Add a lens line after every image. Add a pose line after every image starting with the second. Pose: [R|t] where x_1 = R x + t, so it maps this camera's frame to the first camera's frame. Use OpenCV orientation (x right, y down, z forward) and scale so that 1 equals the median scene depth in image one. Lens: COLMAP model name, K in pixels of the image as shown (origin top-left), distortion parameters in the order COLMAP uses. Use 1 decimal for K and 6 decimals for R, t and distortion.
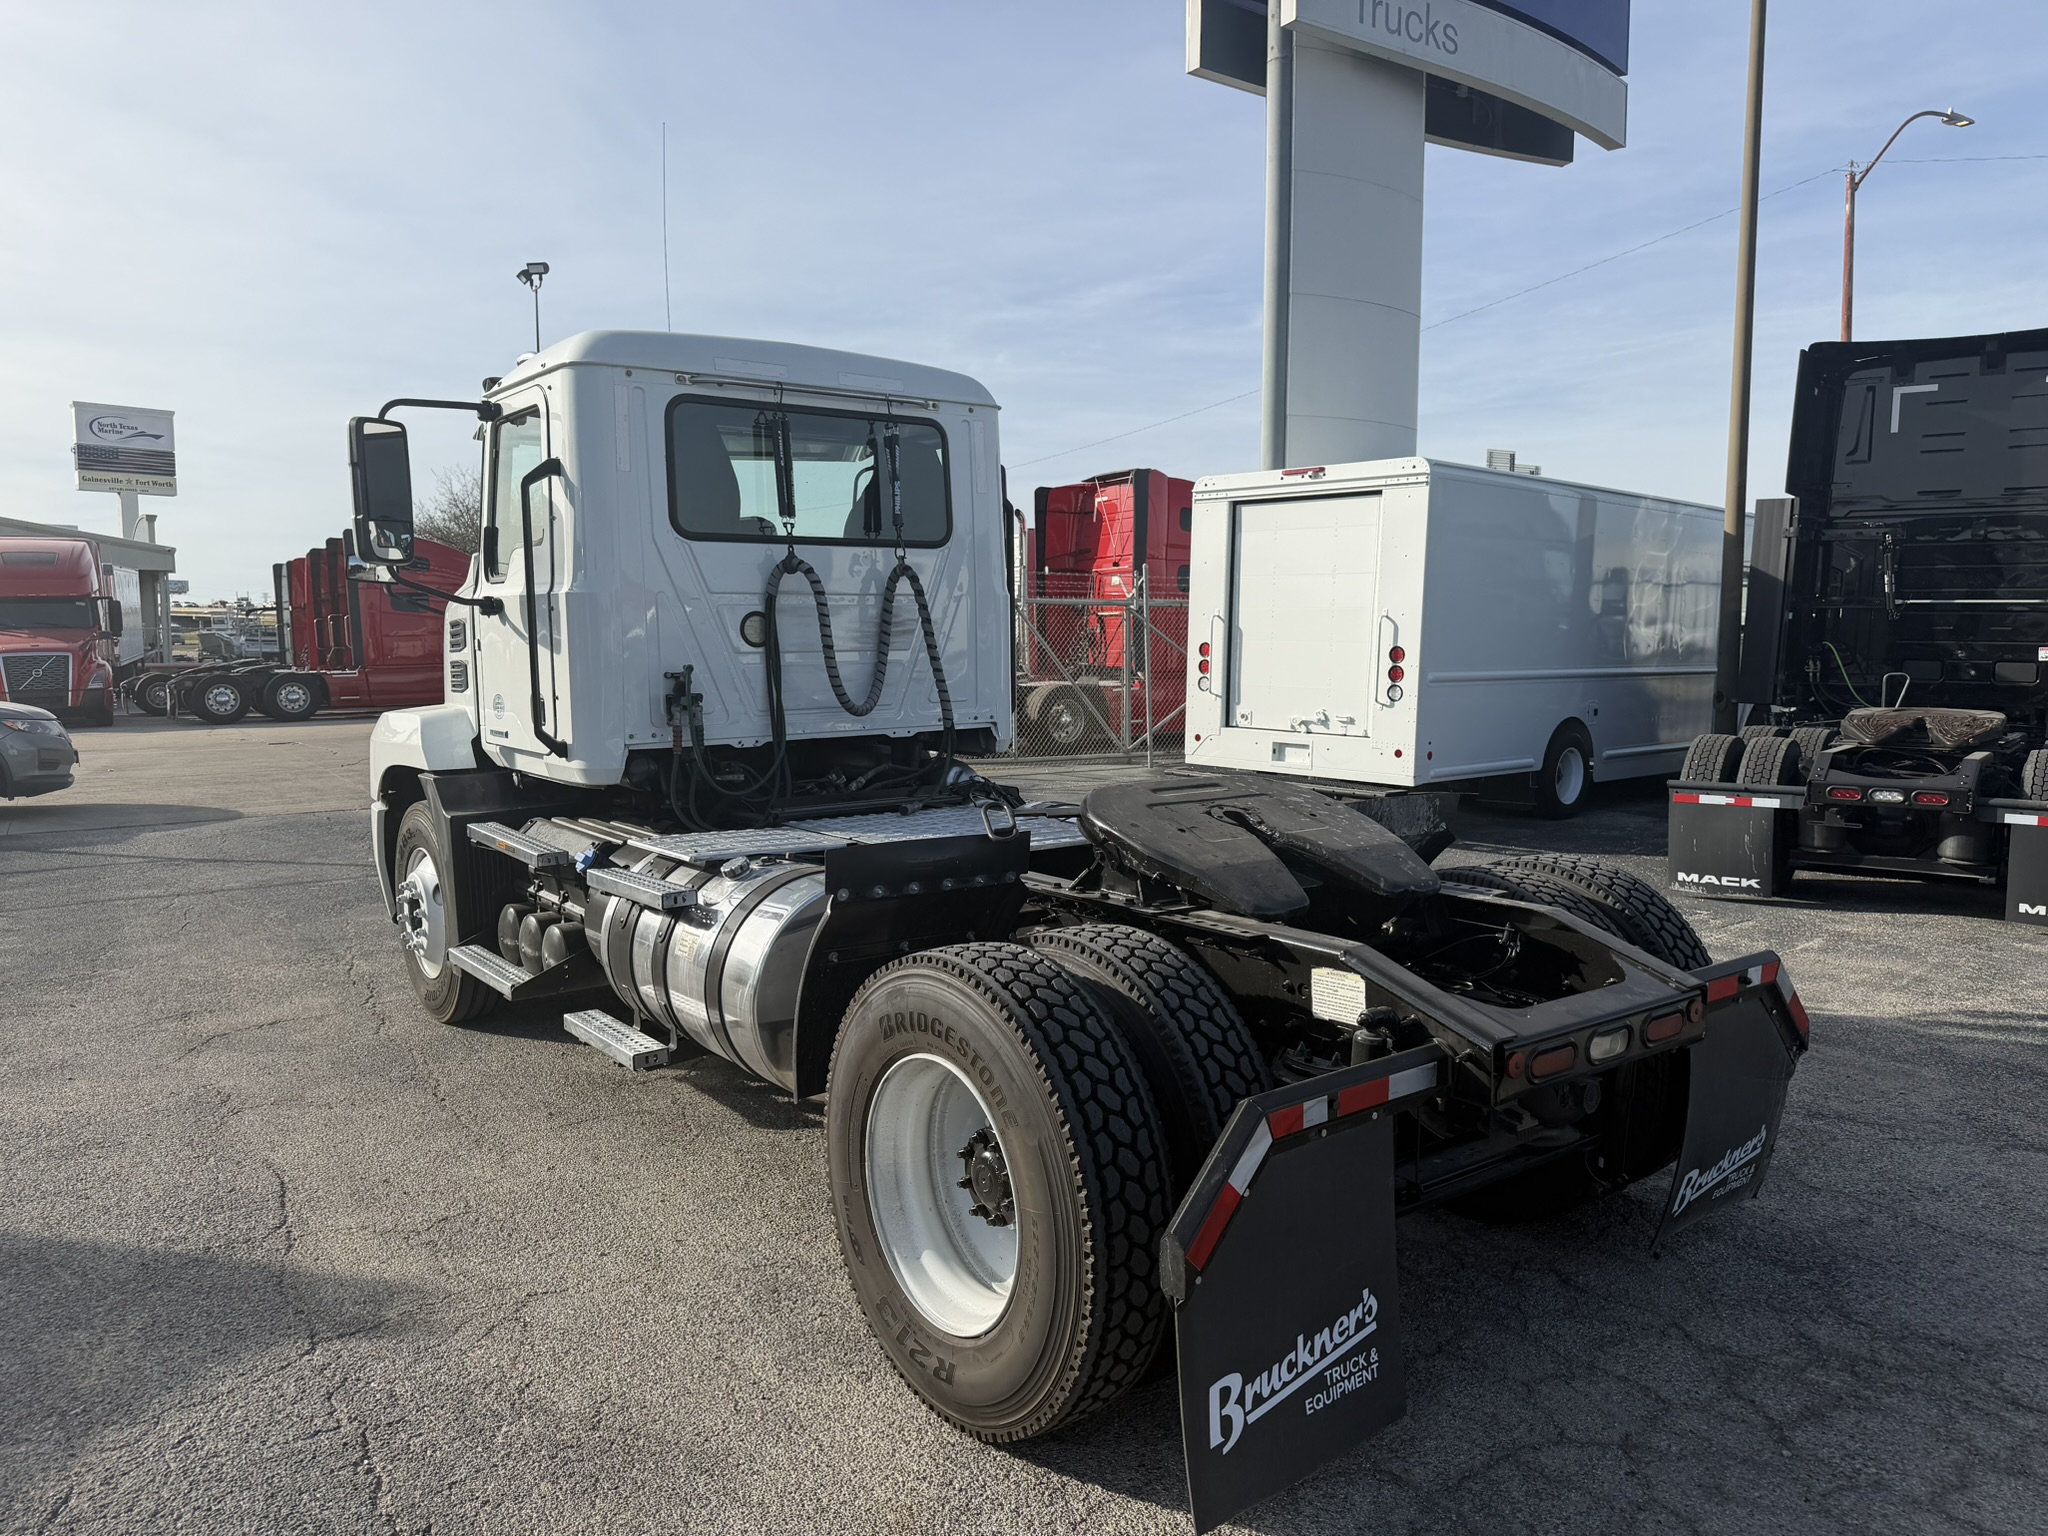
lens RADIAL K [[1445.6, 0, 1034.1], [0, 1445.6, 787.8], [0, 0, 1]] dist [0.091934, -0.124470]
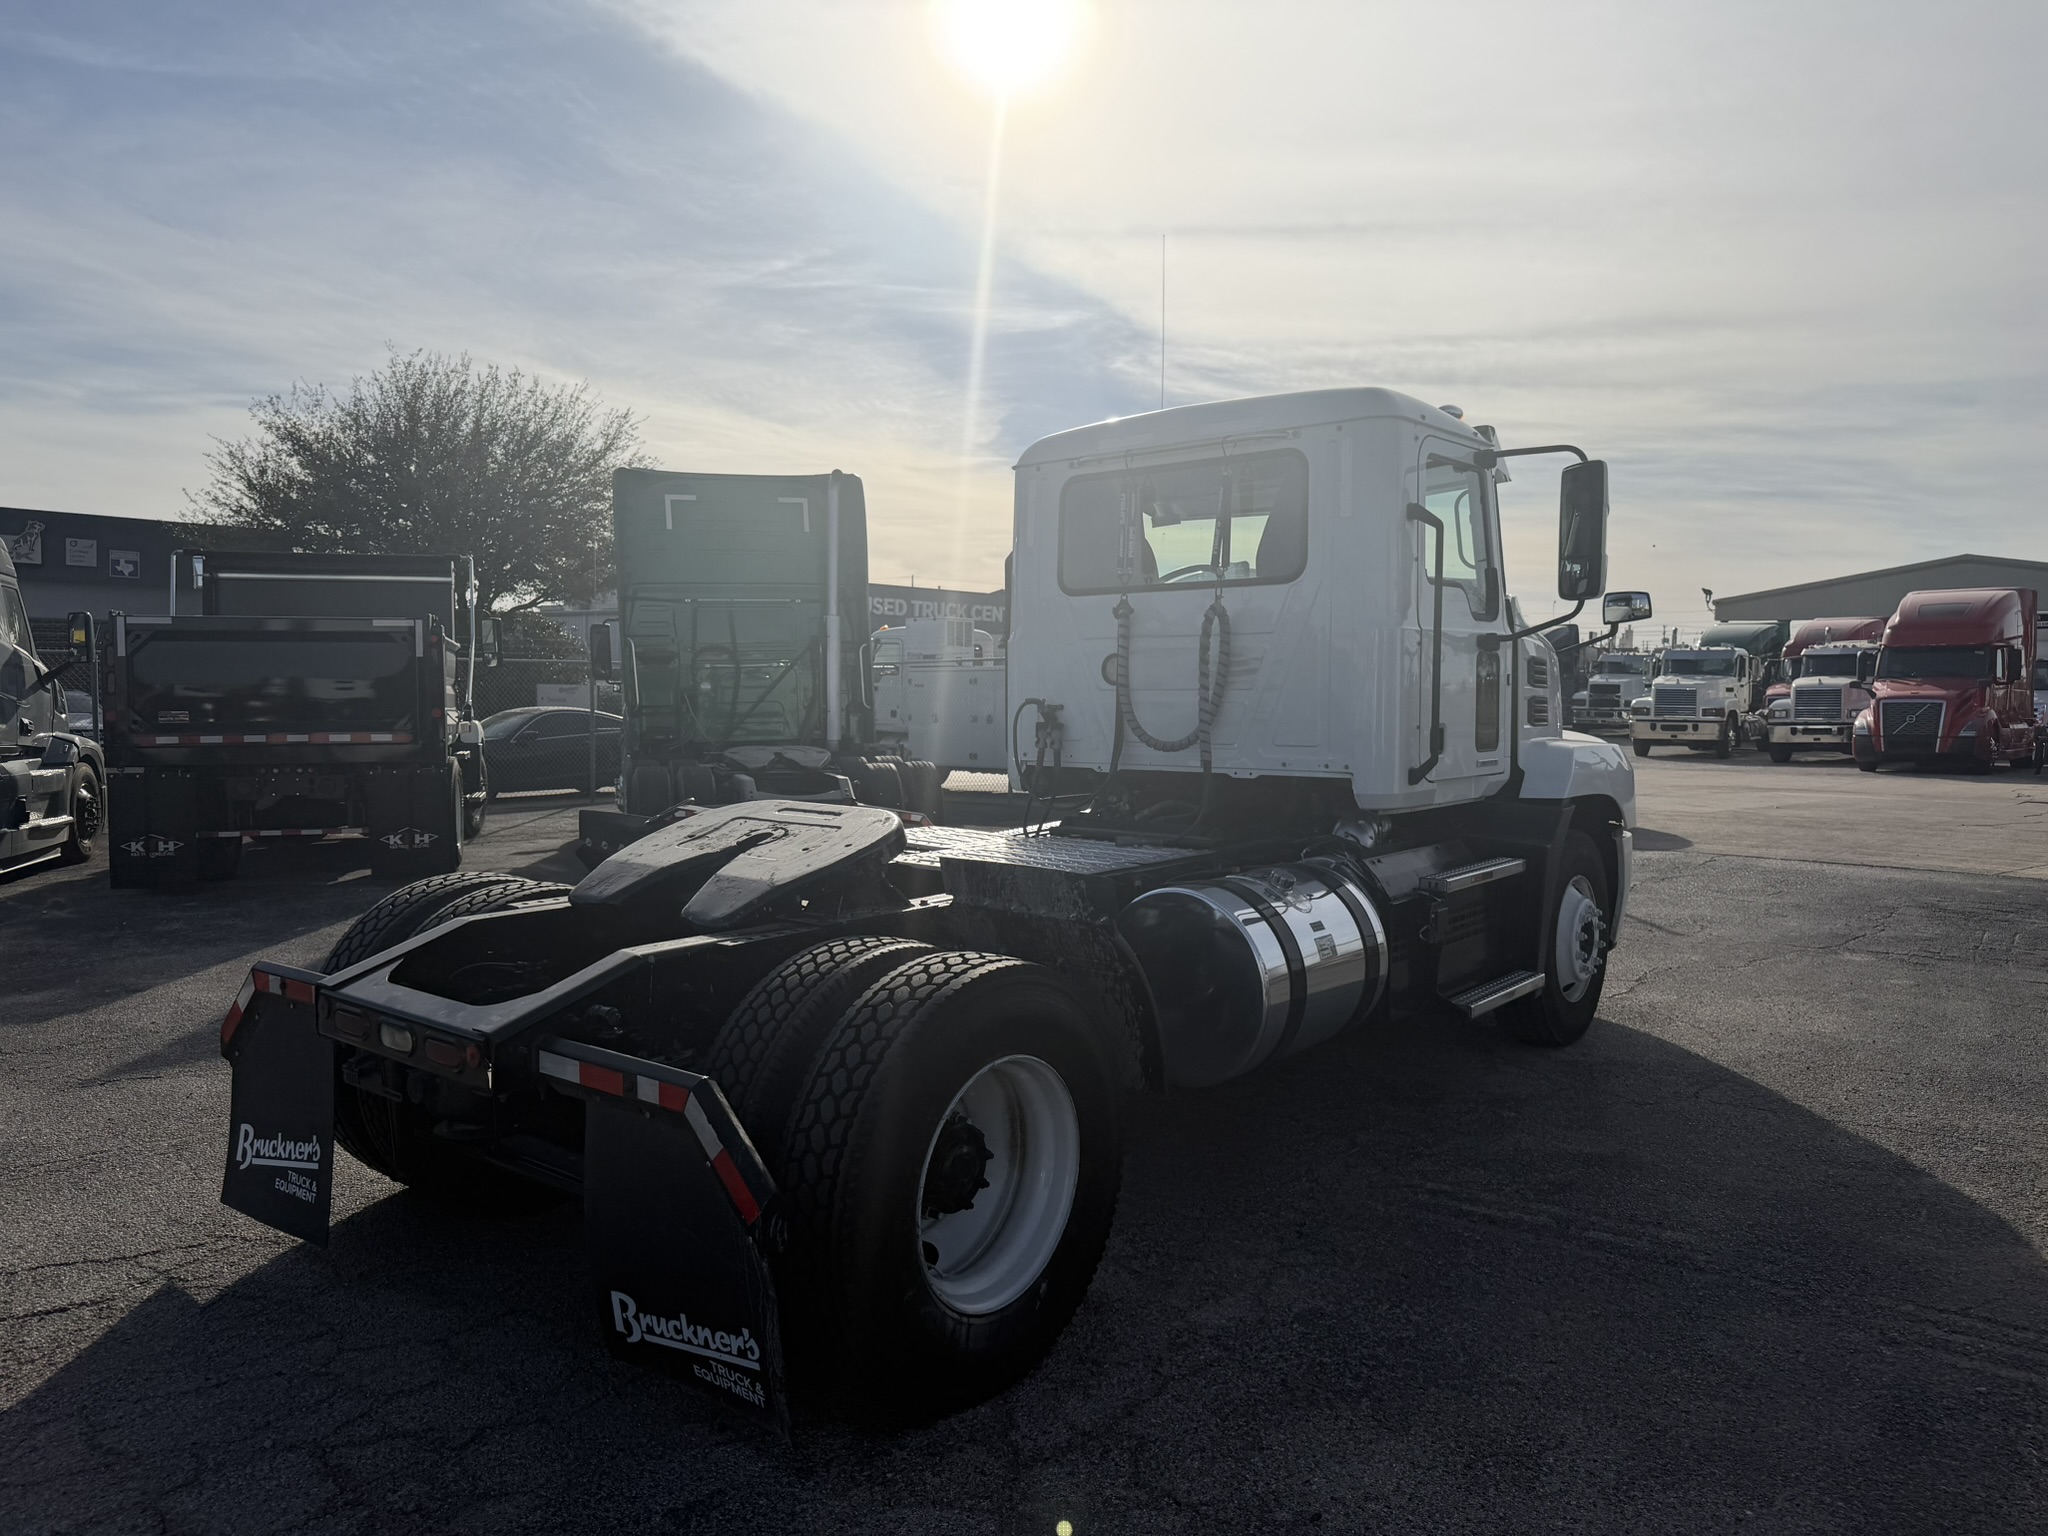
lens RADIAL K [[1420.0, 0, 1009.8], [0, 1420.0, 780.9], [0, 0, 1]] dist [0.085796, -0.087143]
pose [[0.207713, 0.071542, -0.975570, 0.881734], [-0.108308, 0.992872, 0.049750, -0.069360], [0.972175, 0.095328, 0.213981, 0.691622]]
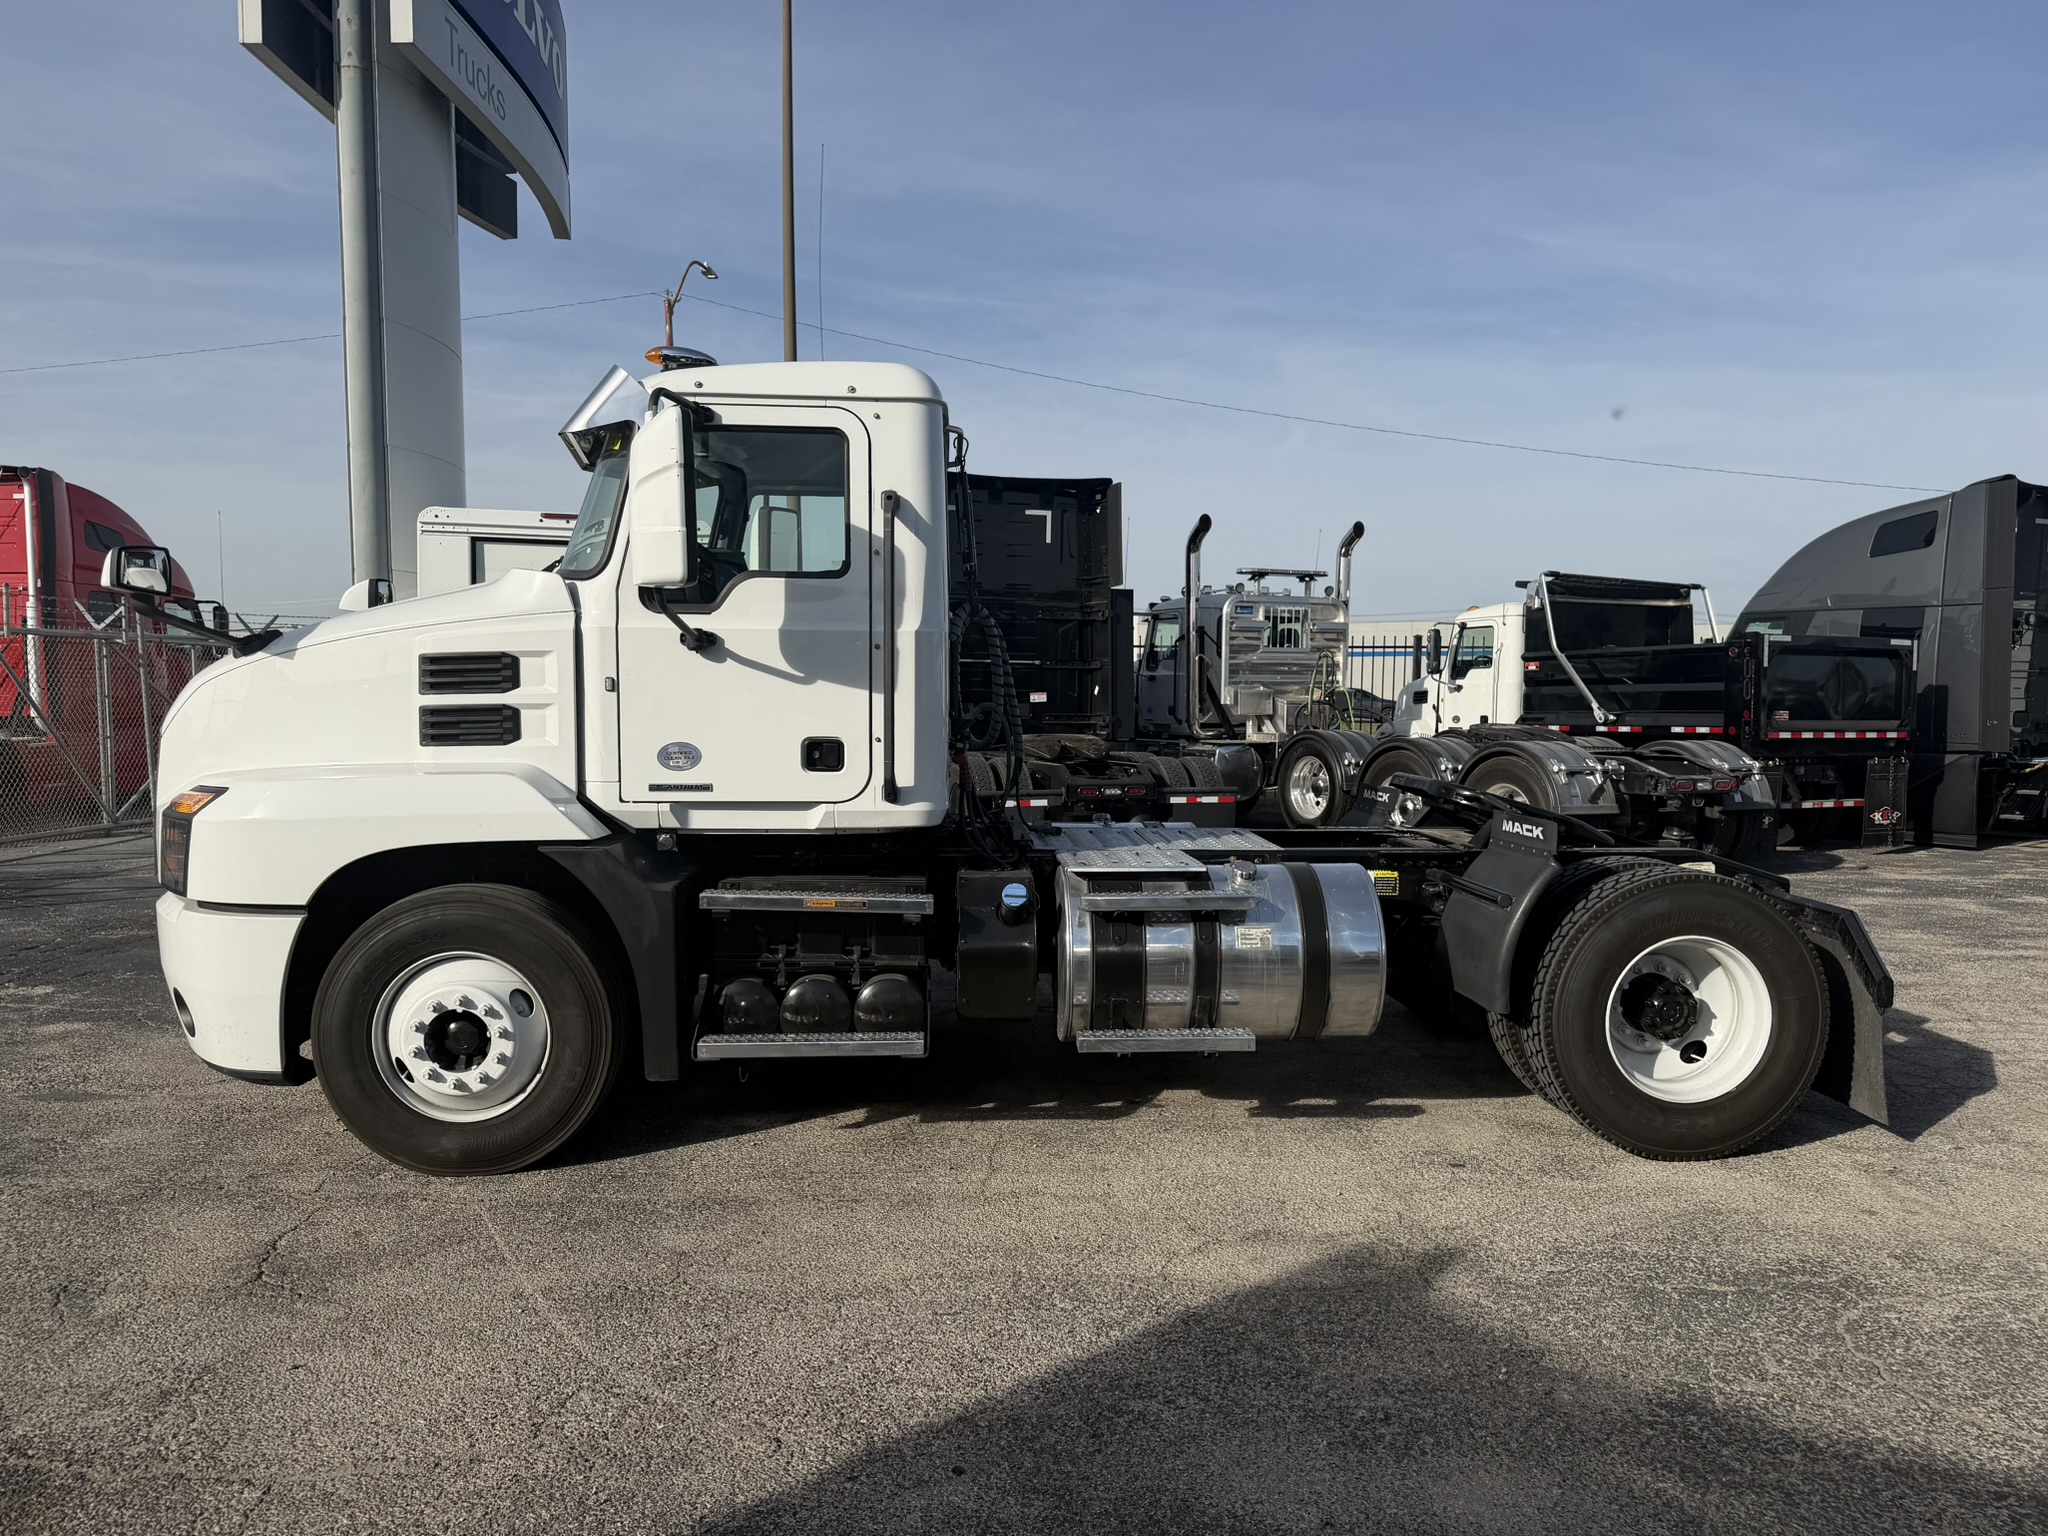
lens RADIAL K [[1455.4, 0, 1020.0], [0, 1455.4, 758.6], [0, 0, 1]] dist [0.098240, -0.149495]
pose [[0.560675, -0.037011, 0.827208, -1.013086], [0.081821, 0.996588, -0.010869, -0.027946], [-0.823984, 0.073777, 0.561790, 0.379461]]
